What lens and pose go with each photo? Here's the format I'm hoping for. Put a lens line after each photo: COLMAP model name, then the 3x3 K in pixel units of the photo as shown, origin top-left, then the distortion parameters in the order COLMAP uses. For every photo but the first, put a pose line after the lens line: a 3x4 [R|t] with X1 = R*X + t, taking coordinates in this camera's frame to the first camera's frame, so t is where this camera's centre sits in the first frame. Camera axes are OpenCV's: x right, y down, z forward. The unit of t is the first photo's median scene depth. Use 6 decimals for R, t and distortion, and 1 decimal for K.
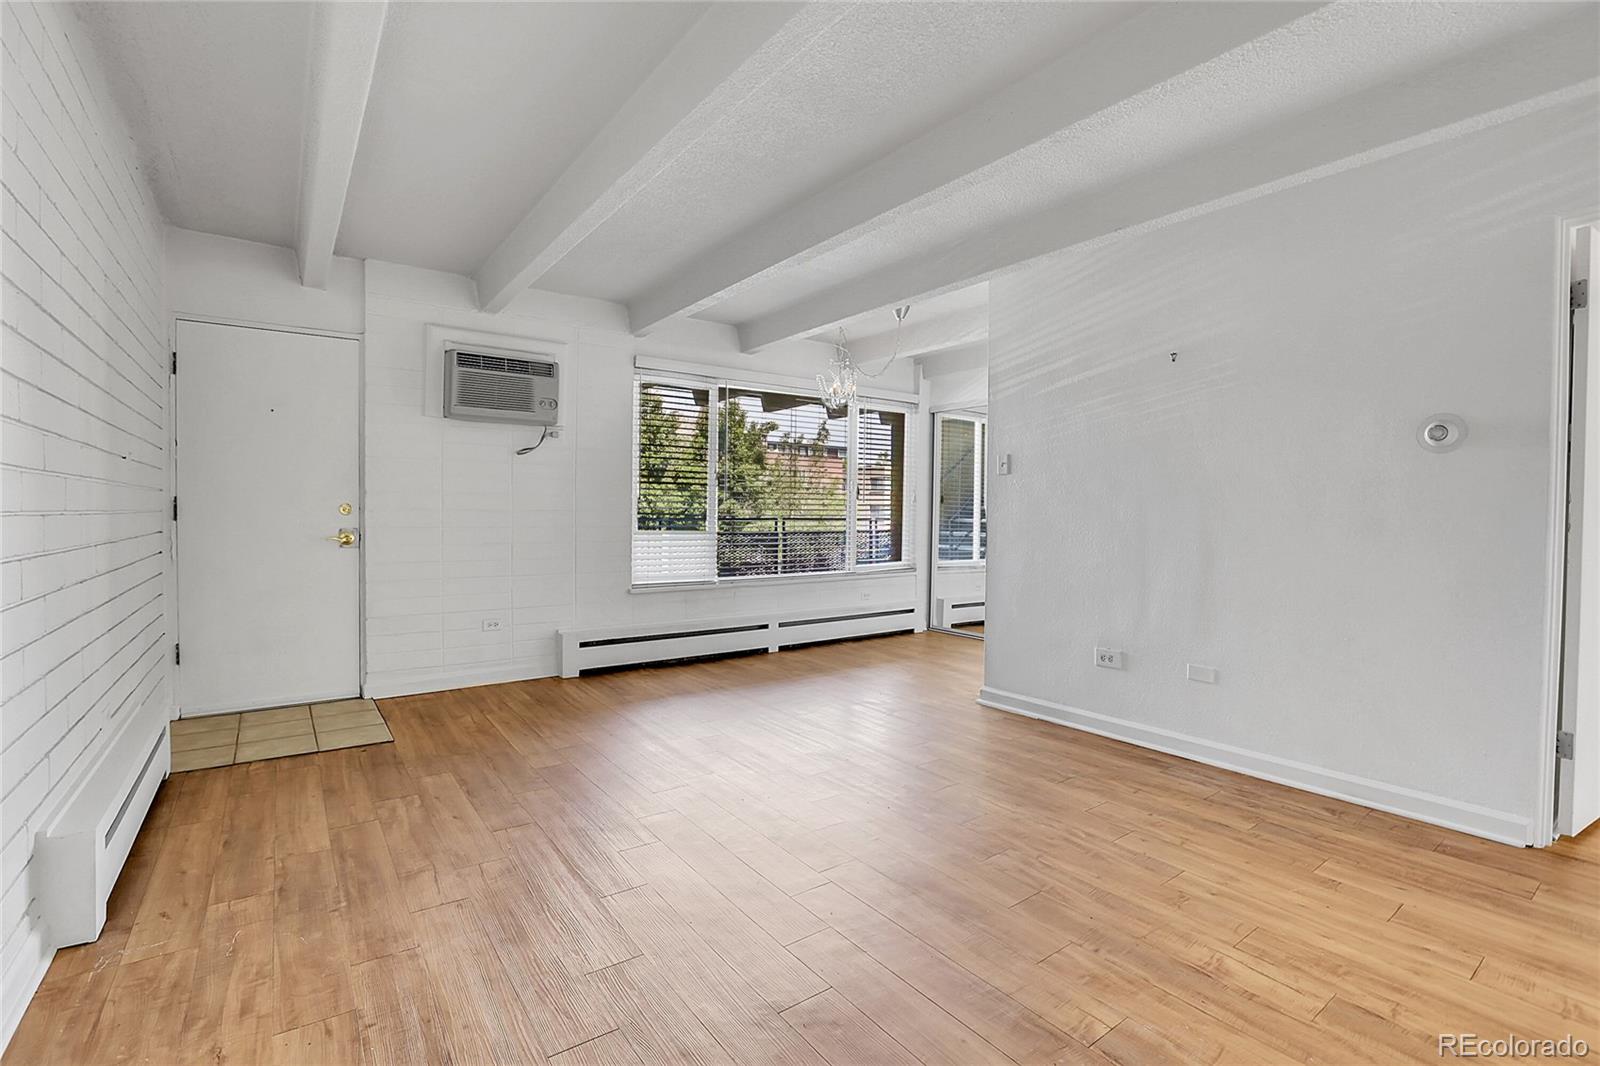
lens RADIAL K [[730.0, 0, 798.3], [0, 730.0, 523.7], [0, 0, 1]] dist [-0.059289, 0.024852]
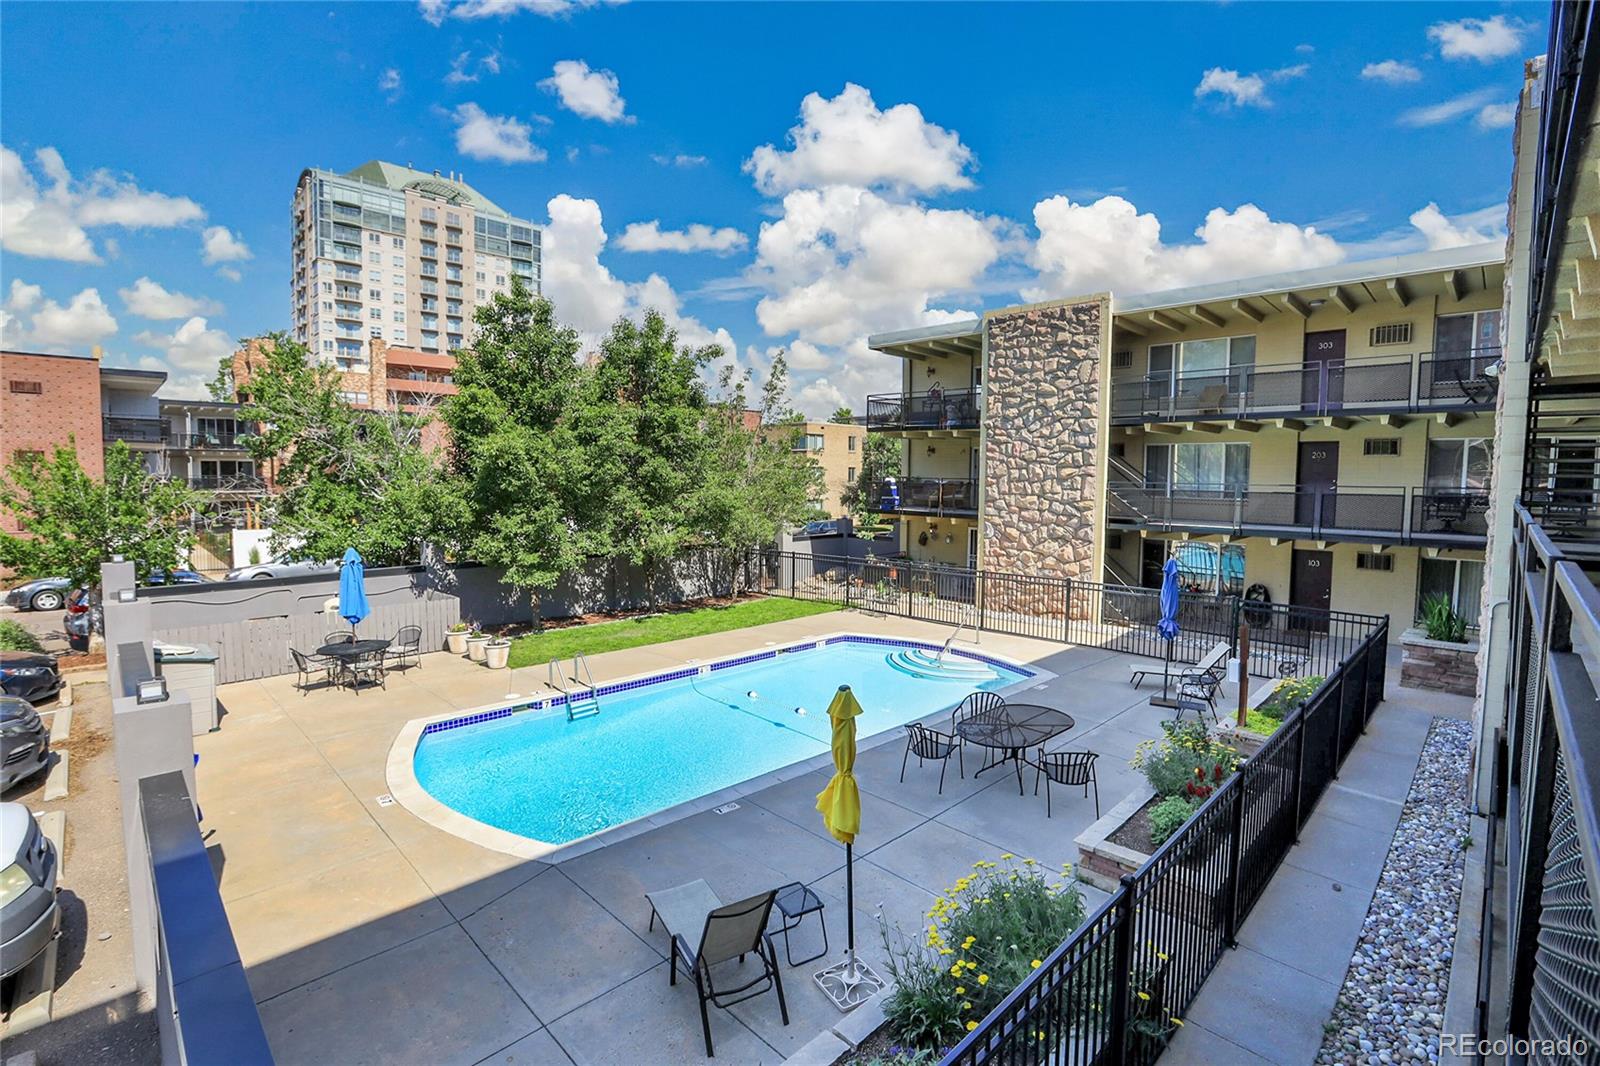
lens RADIAL K [[730.0, 0, 798.3], [0, 730.0, 523.7], [0, 0, 1]] dist [-0.059289, 0.024852]
pose [[0.987656, -0.008938, 0.156385, -0.422803], [0.000975, 0.998702, 0.050925, -0.033858], [-0.156638, -0.050144, 0.986382, 1.835563]]
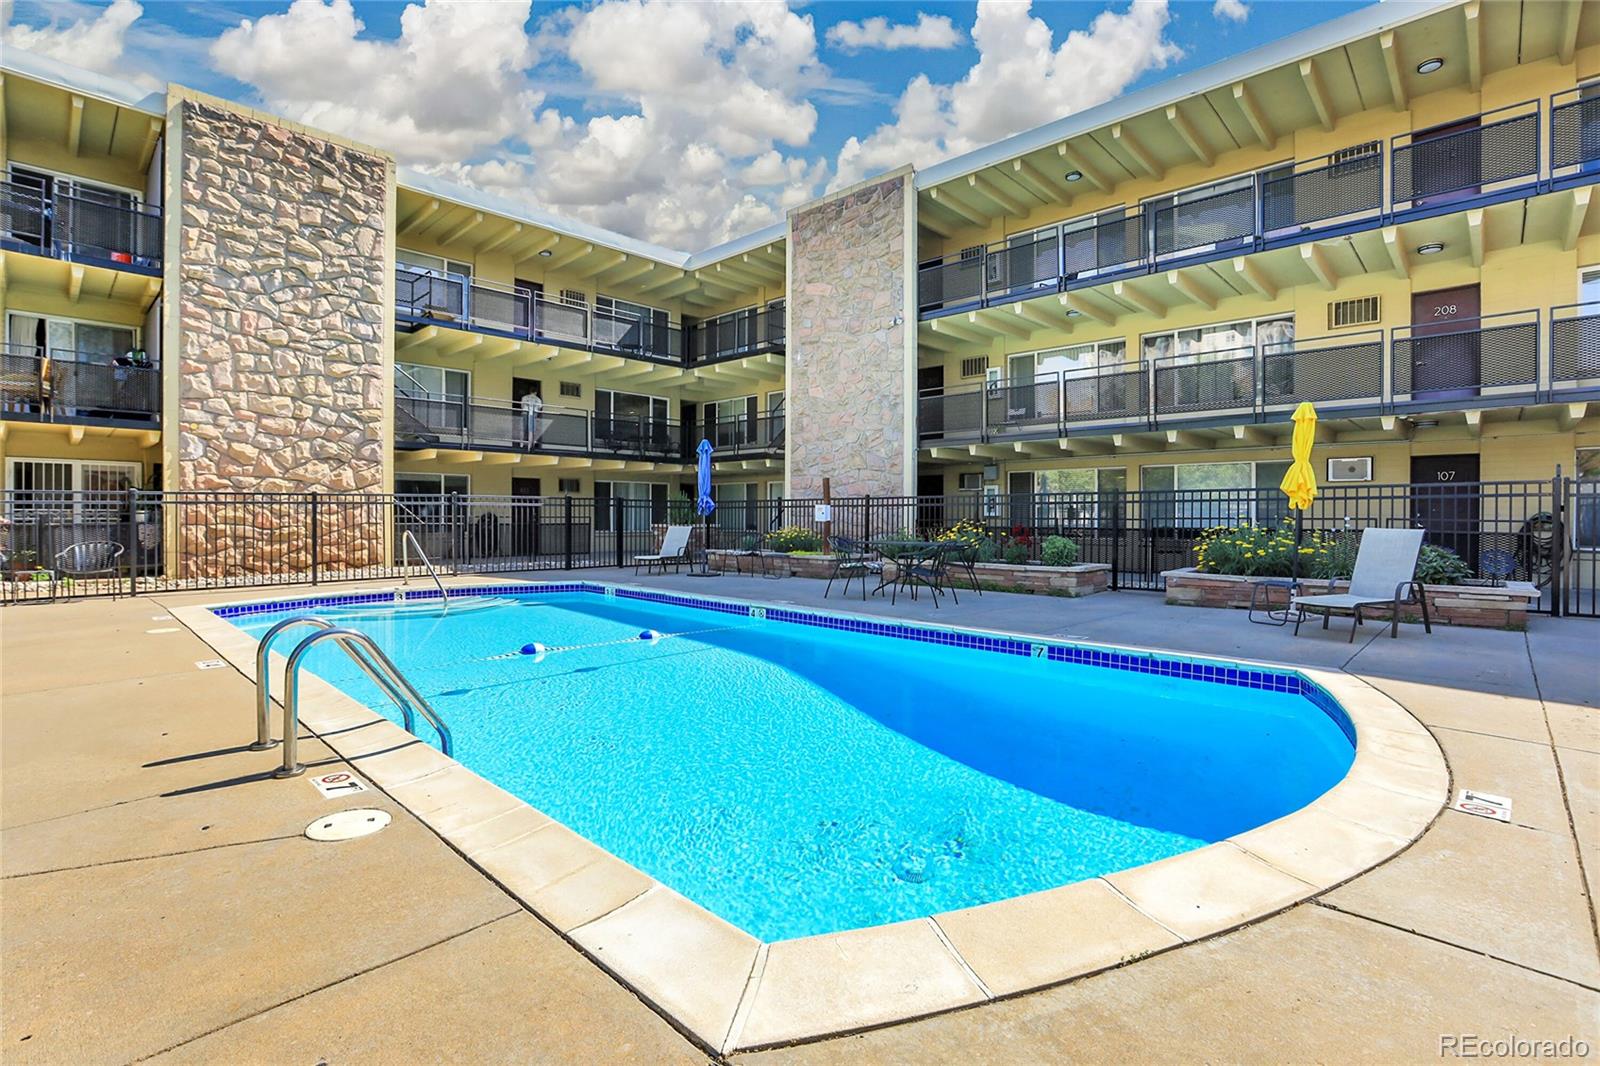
lens RADIAL K [[749.4, 0, 799.7], [0, 749.4, 518.6], [0, 0, 1]] dist [-0.039333, 0.012119]
pose [[-0.176346, -0.010984, 0.984267, -1.159383], [0.014093, 0.999807, 0.013682, 0.281536], [-0.984227, 0.016284, -0.176157, 3.311291]]
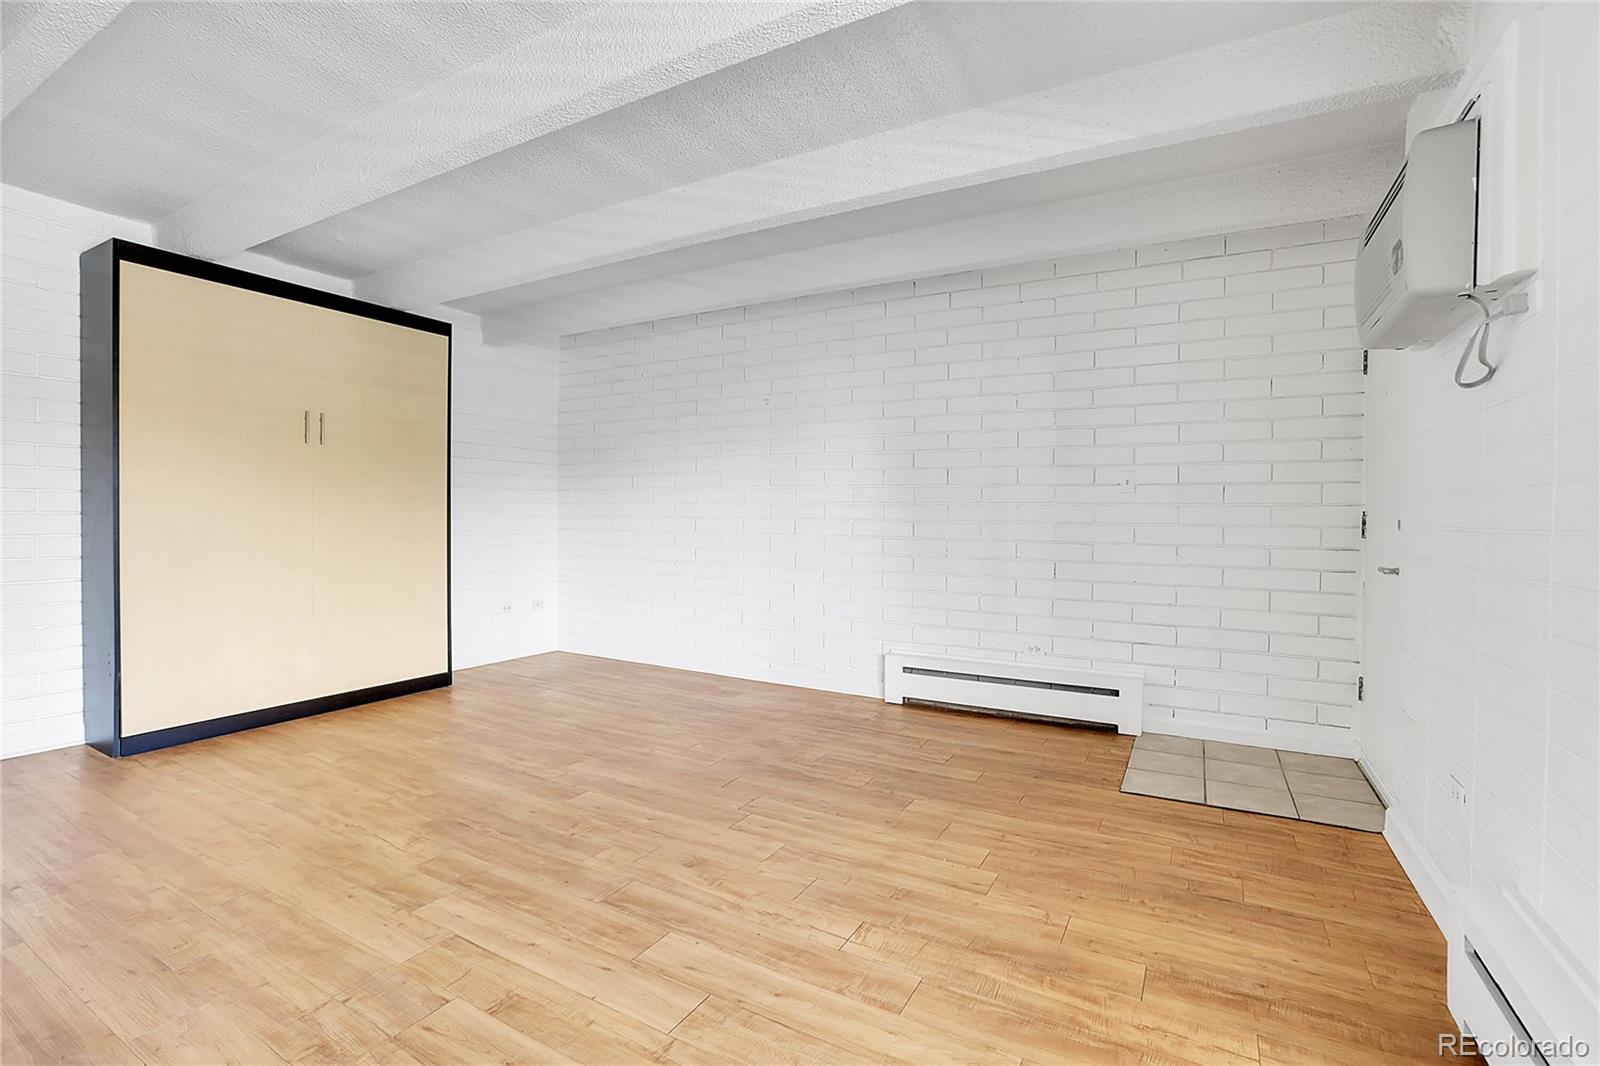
lens RADIAL K [[730.0, 0, 798.3], [0, 730.0, 523.7], [0, 0, 1]] dist [-0.059289, 0.024852]
pose [[-0.913128, -0.011249, -0.407517, 0.103910], [-0.022059, 0.999518, 0.021837, -0.020095], [0.407075, 0.028930, -0.912936, 1.201363]]
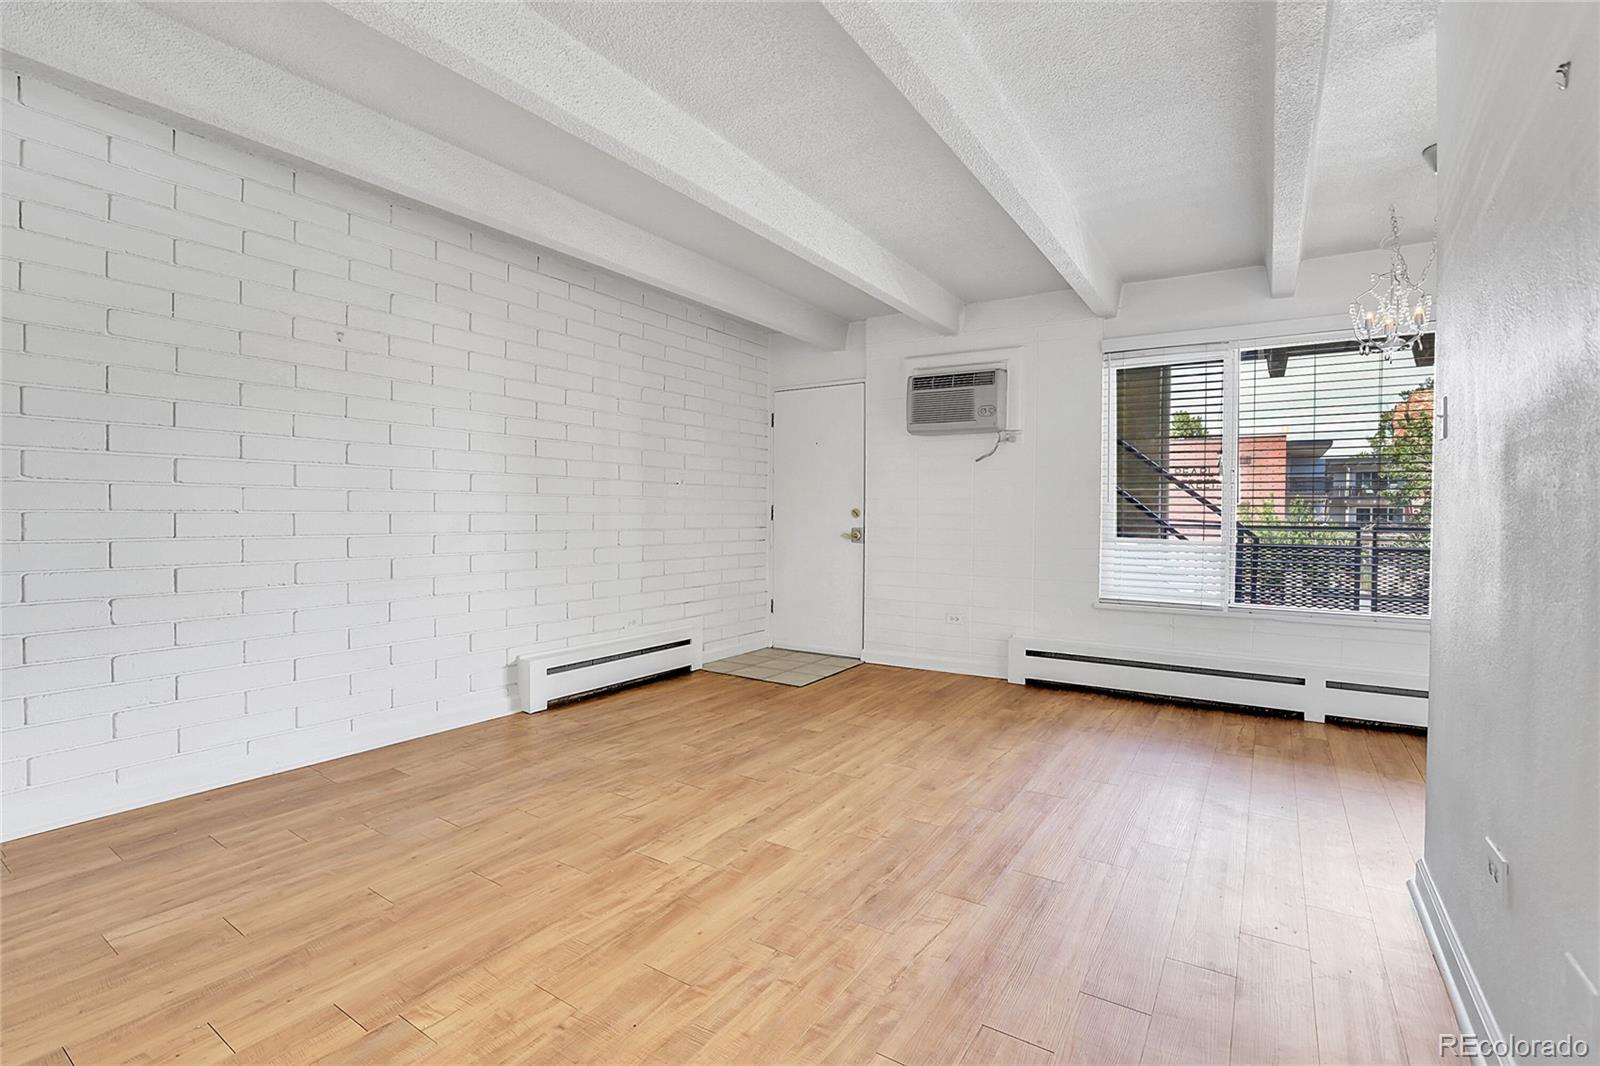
lens RADIAL K [[730.0, 0, 798.3], [0, 730.0, 523.7], [0, 0, 1]] dist [-0.059289, 0.024852]
pose [[0.351723, 0.010050, -0.936050, 0.518127], [-0.020125, 0.999792, 0.003173, -0.002820], [0.935888, 0.017722, 0.351853, 0.380464]]
